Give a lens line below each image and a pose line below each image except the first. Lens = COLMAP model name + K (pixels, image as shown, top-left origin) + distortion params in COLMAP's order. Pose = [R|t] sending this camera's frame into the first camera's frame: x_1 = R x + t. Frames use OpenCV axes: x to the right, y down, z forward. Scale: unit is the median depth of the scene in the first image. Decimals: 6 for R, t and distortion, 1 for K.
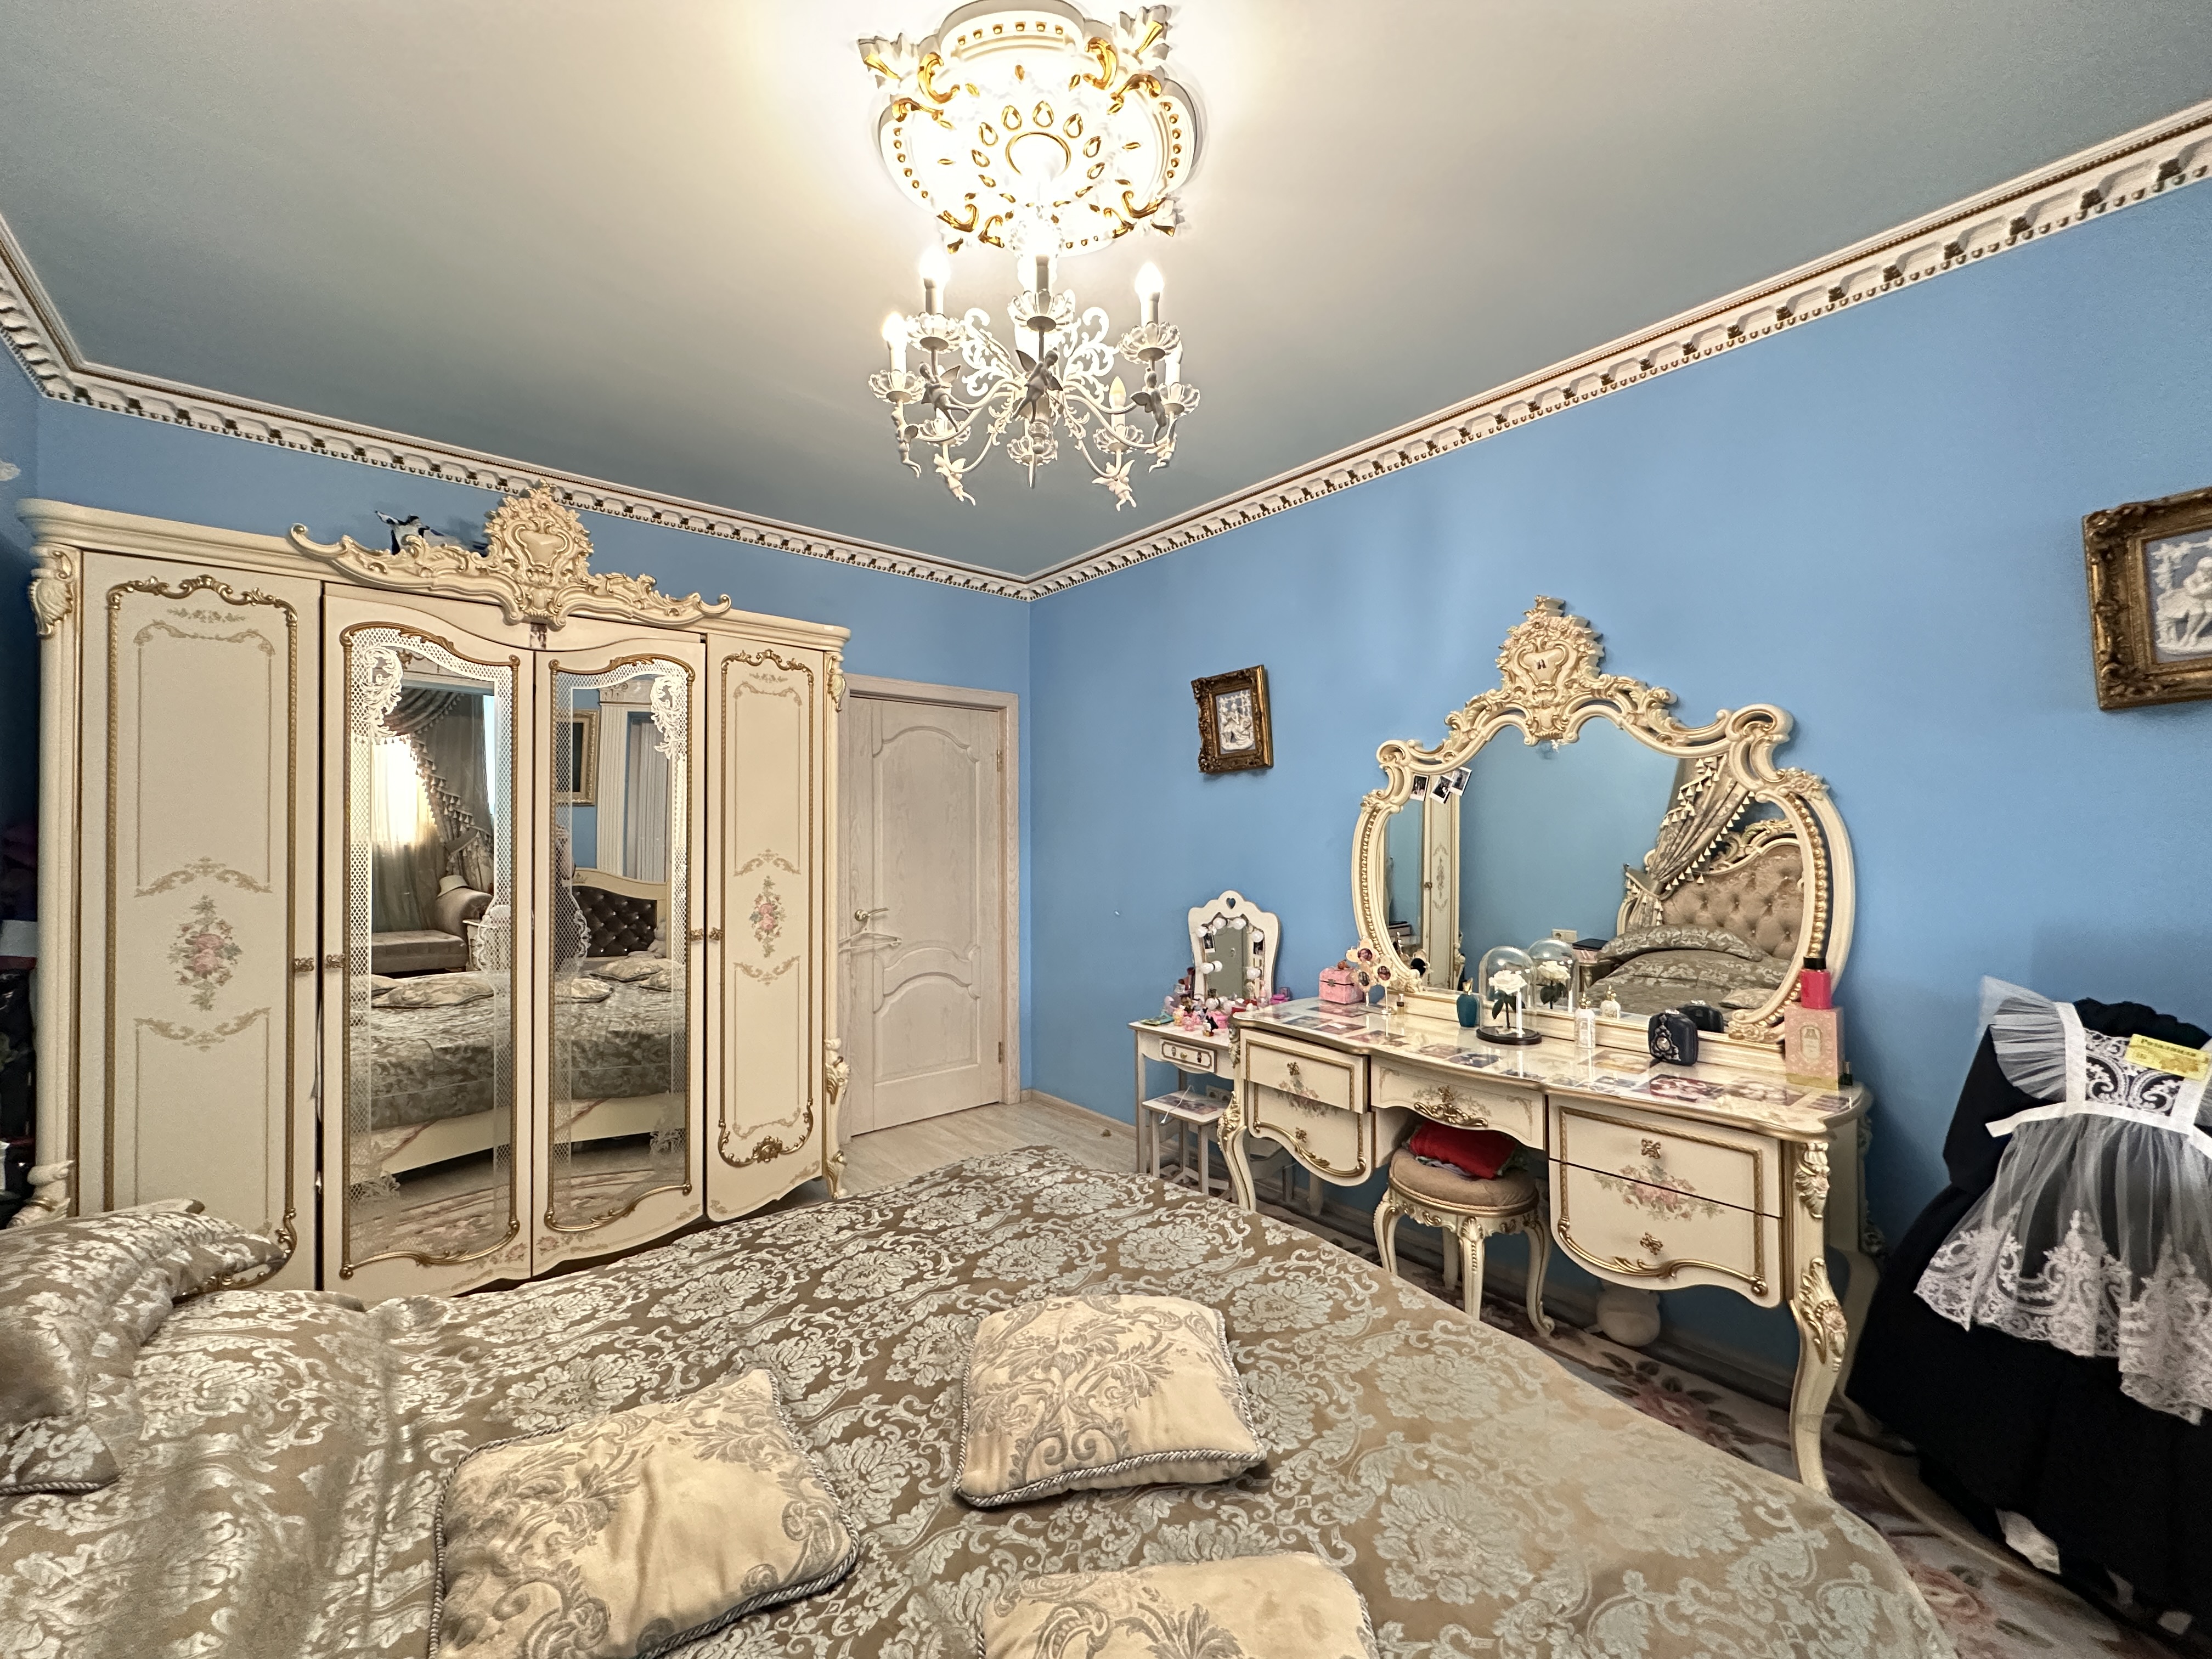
lens RADIAL K [[886.1, 0, 1100.3], [0, 886.1, 817.8], [0, 0, 1]] dist [0.013106, 0.000013]
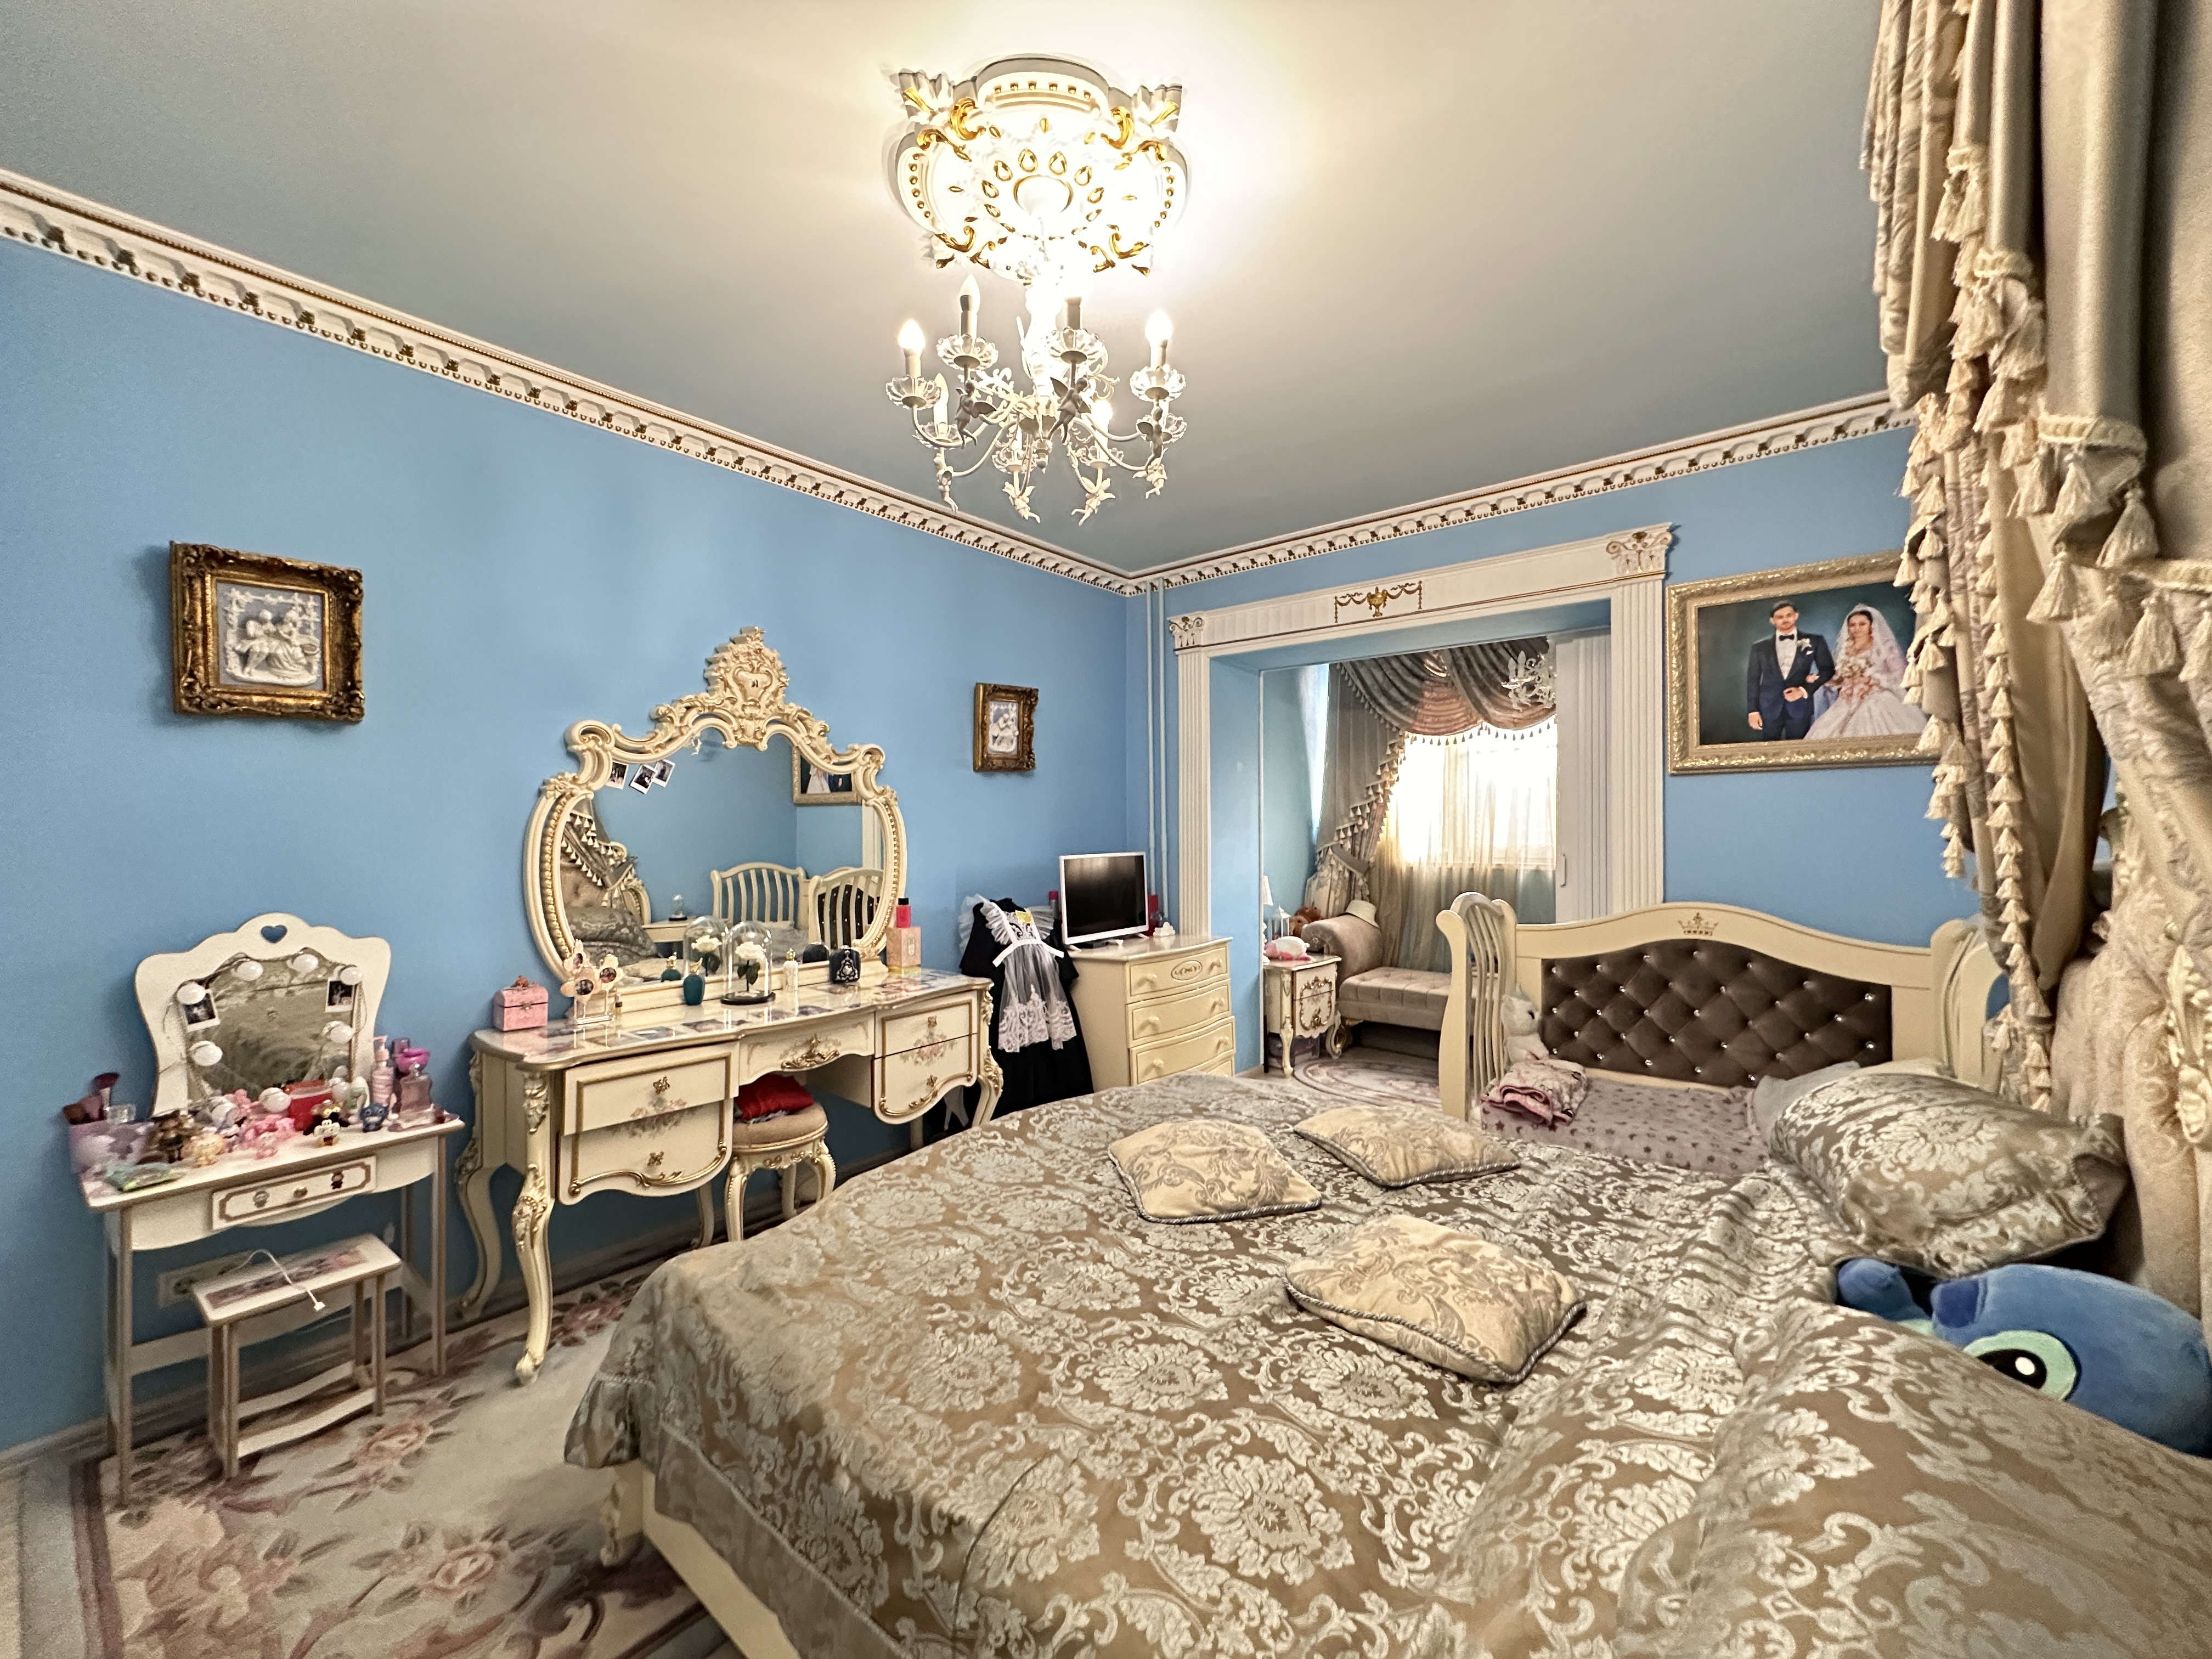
lens RADIAL K [[880.3, 0, 1107.3], [0, 880.3, 826.7], [0, 0, 1]] dist [-0.001126, 0.000058]
pose [[-0.179232, 0.015976, 0.983677, -0.731360], [-0.010303, 0.999783, -0.018114, 0.036032], [-0.983753, -0.013381, -0.179028, 0.722941]]
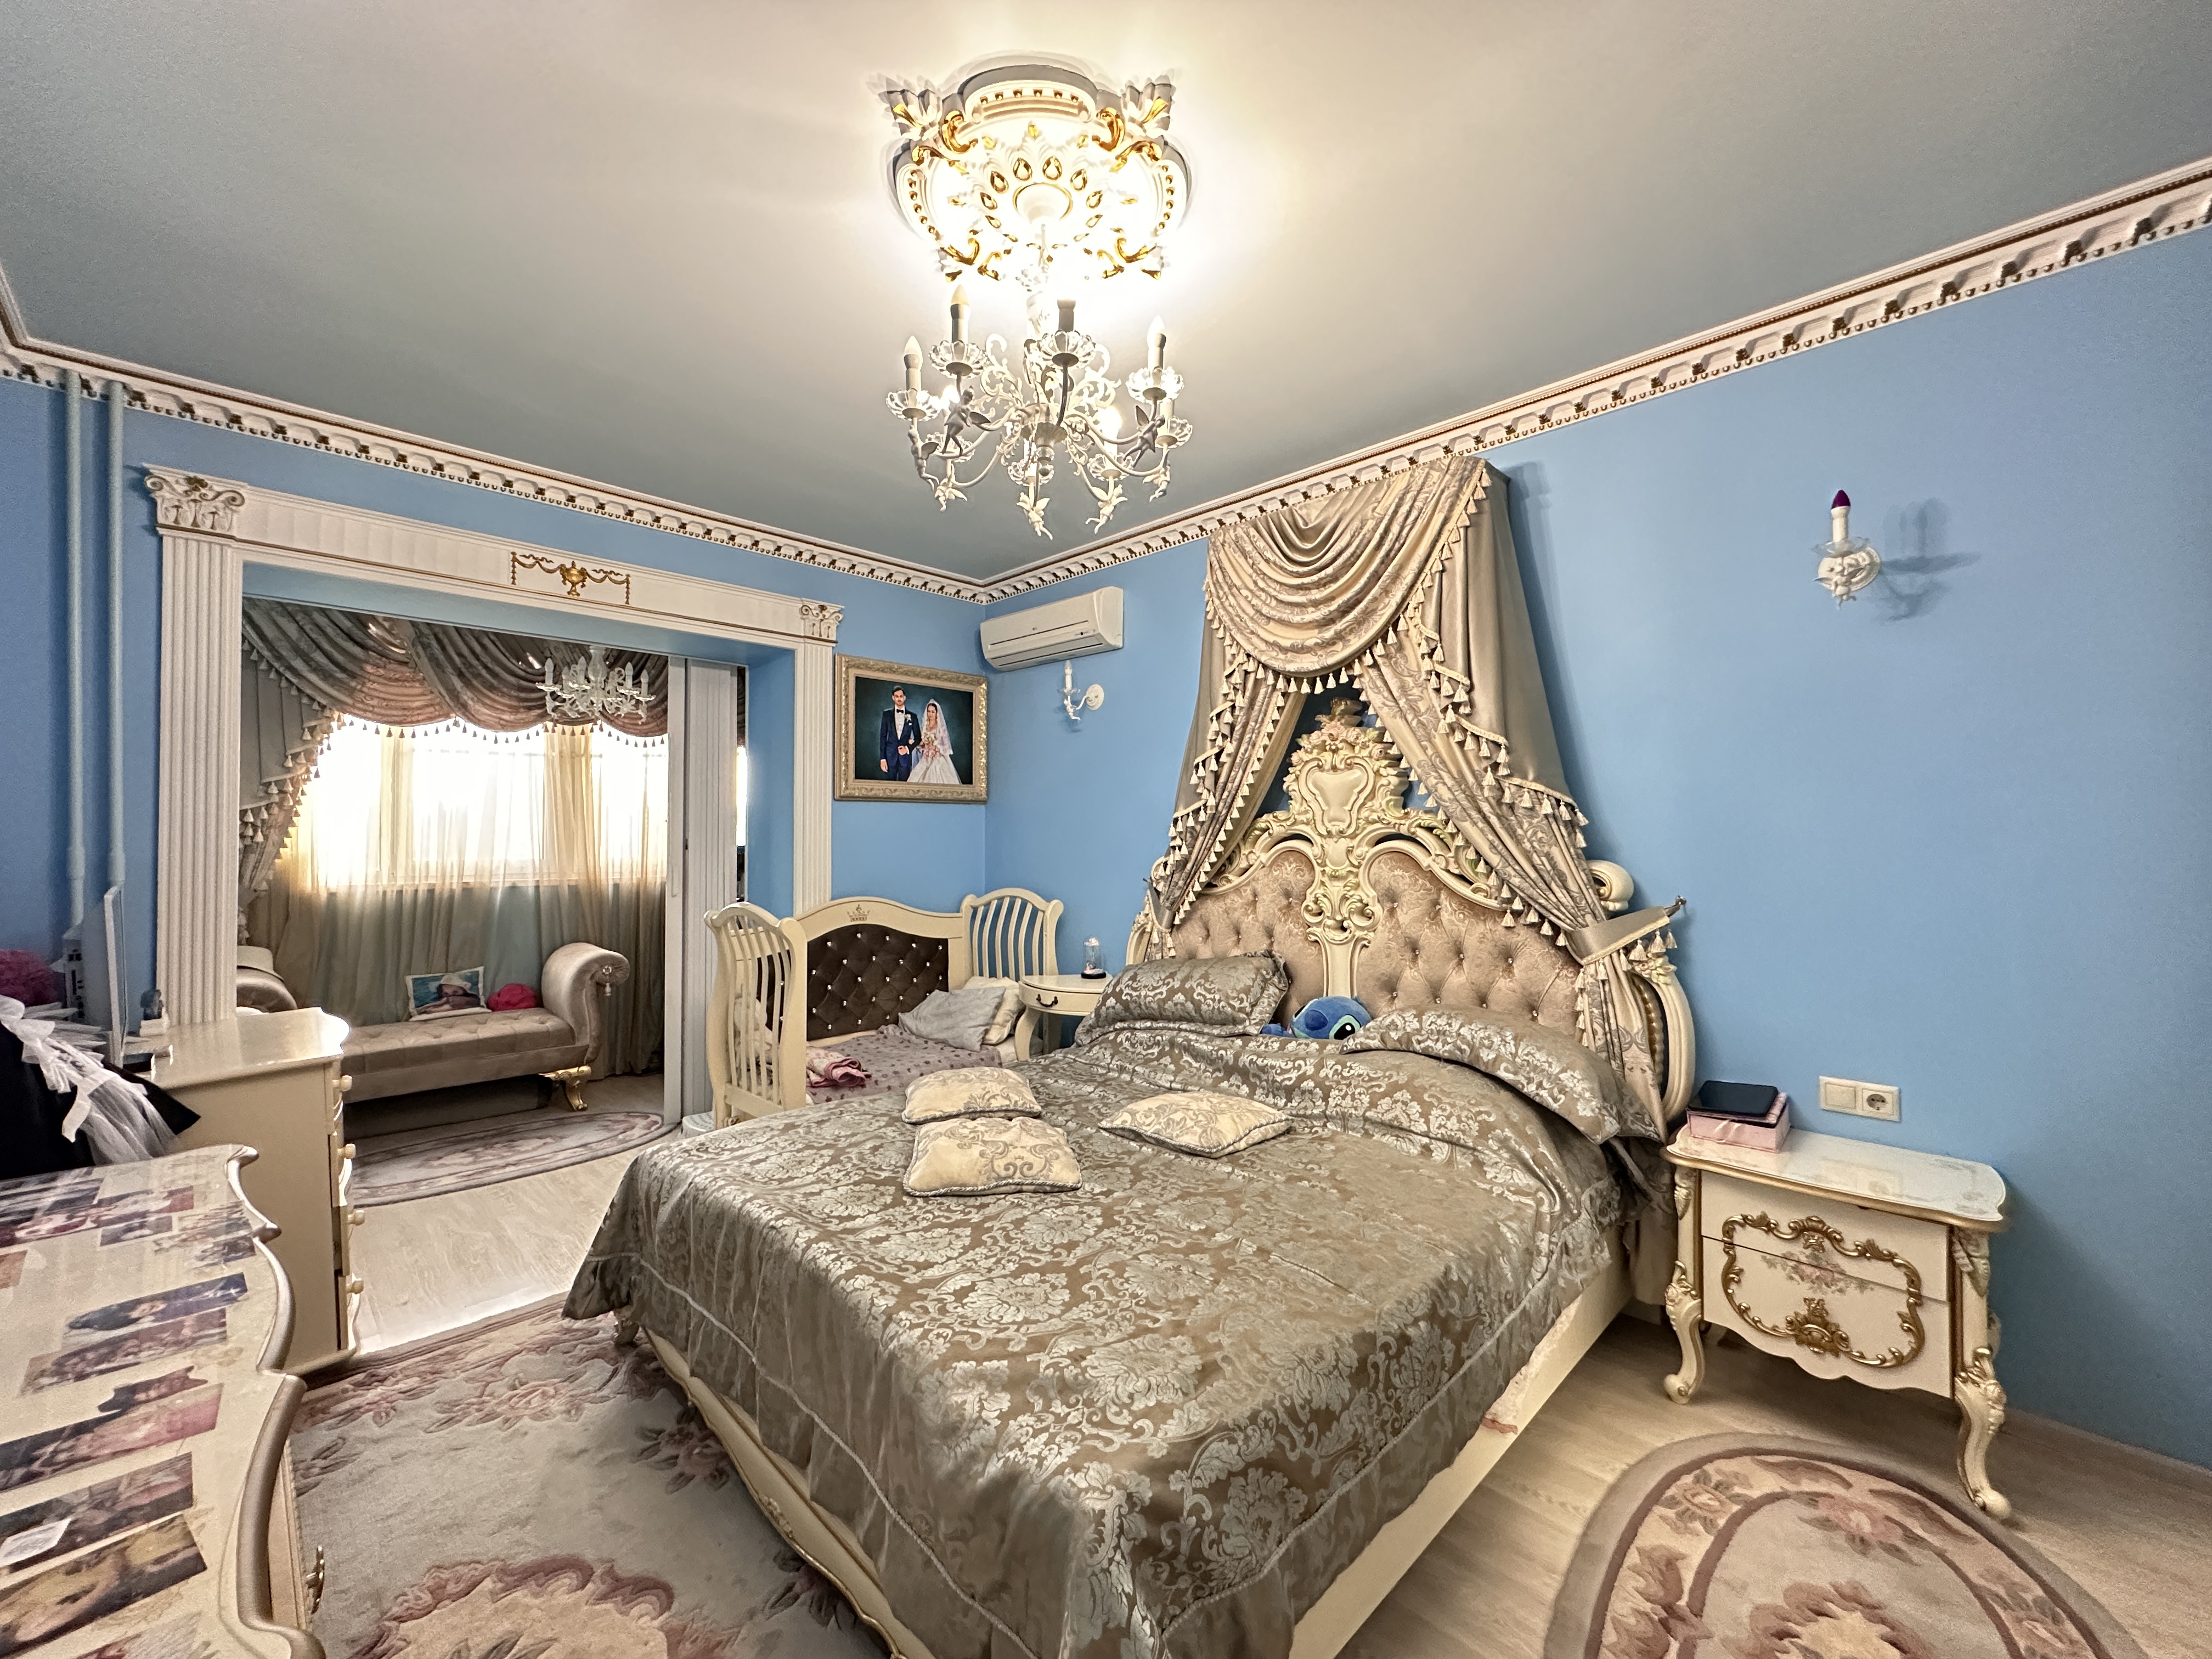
lens RADIAL K [[880.3, 0, 1107.3], [0, 880.3, 826.7], [0, 0, 1]] dist [-0.001126, 0.000058]
pose [[-0.996093, 0.012711, -0.087393, -0.035606], [0.015411, 0.999422, -0.030295, 0.037294], [0.086957, -0.031523, -0.995713, 1.329619]]
